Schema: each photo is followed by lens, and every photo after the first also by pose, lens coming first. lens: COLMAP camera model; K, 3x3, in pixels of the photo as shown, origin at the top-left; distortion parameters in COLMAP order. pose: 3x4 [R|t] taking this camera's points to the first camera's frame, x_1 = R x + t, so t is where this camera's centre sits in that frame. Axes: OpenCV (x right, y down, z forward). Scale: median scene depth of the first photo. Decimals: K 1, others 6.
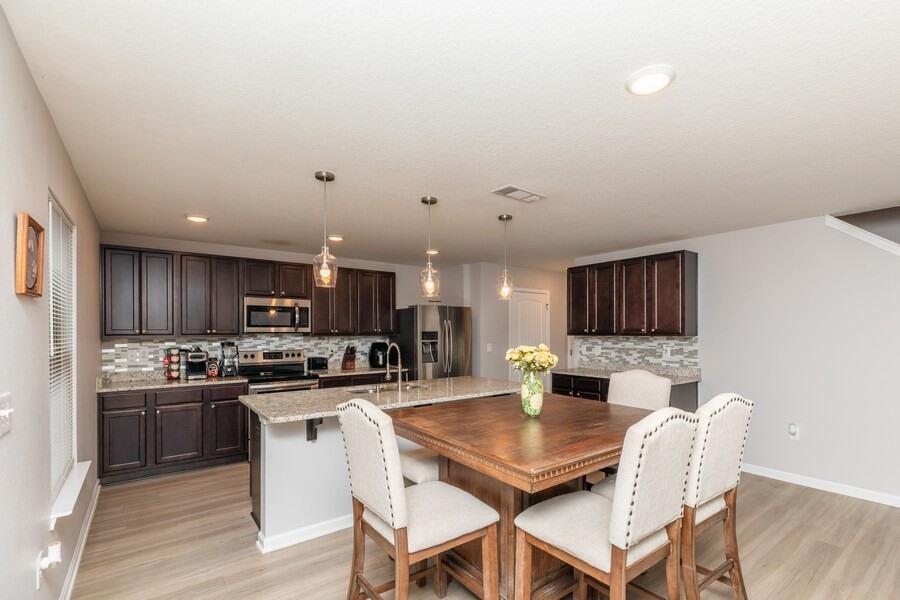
lens RADIAL K [[412.6, 0, 454.1], [0, 412.6, 331.1], [0, 0, 1]] dist [-0.023382, -0.000300]
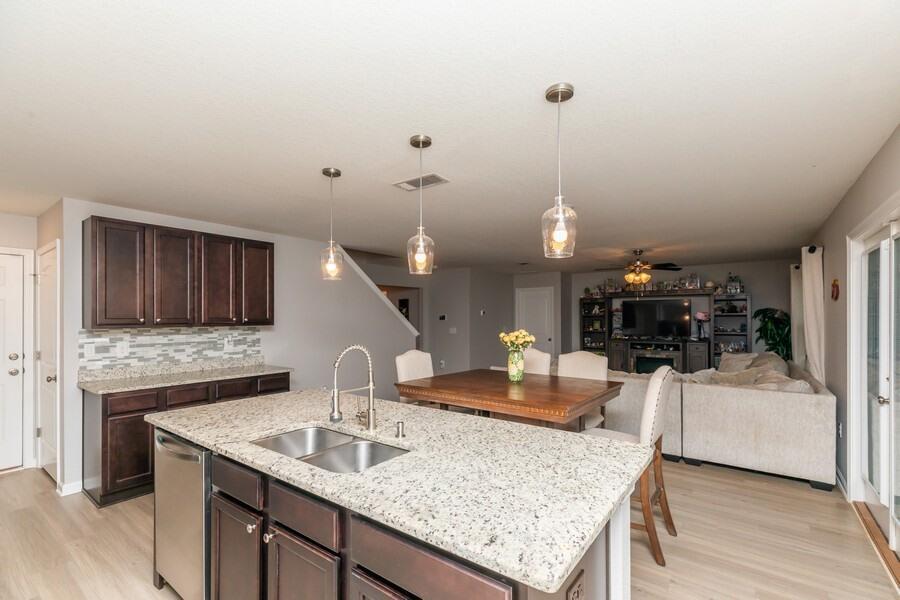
lens RADIAL K [[412.6, 0, 448.1], [0, 412.6, 316.9], [0, 0, 1]] dist [-0.023382, -0.000300]
pose [[-0.290970, 0.005567, 0.956716, -0.497122], [0.004420, 0.999980, -0.004475, -0.001976], [-0.956722, 0.002926, -0.290989, 0.760456]]
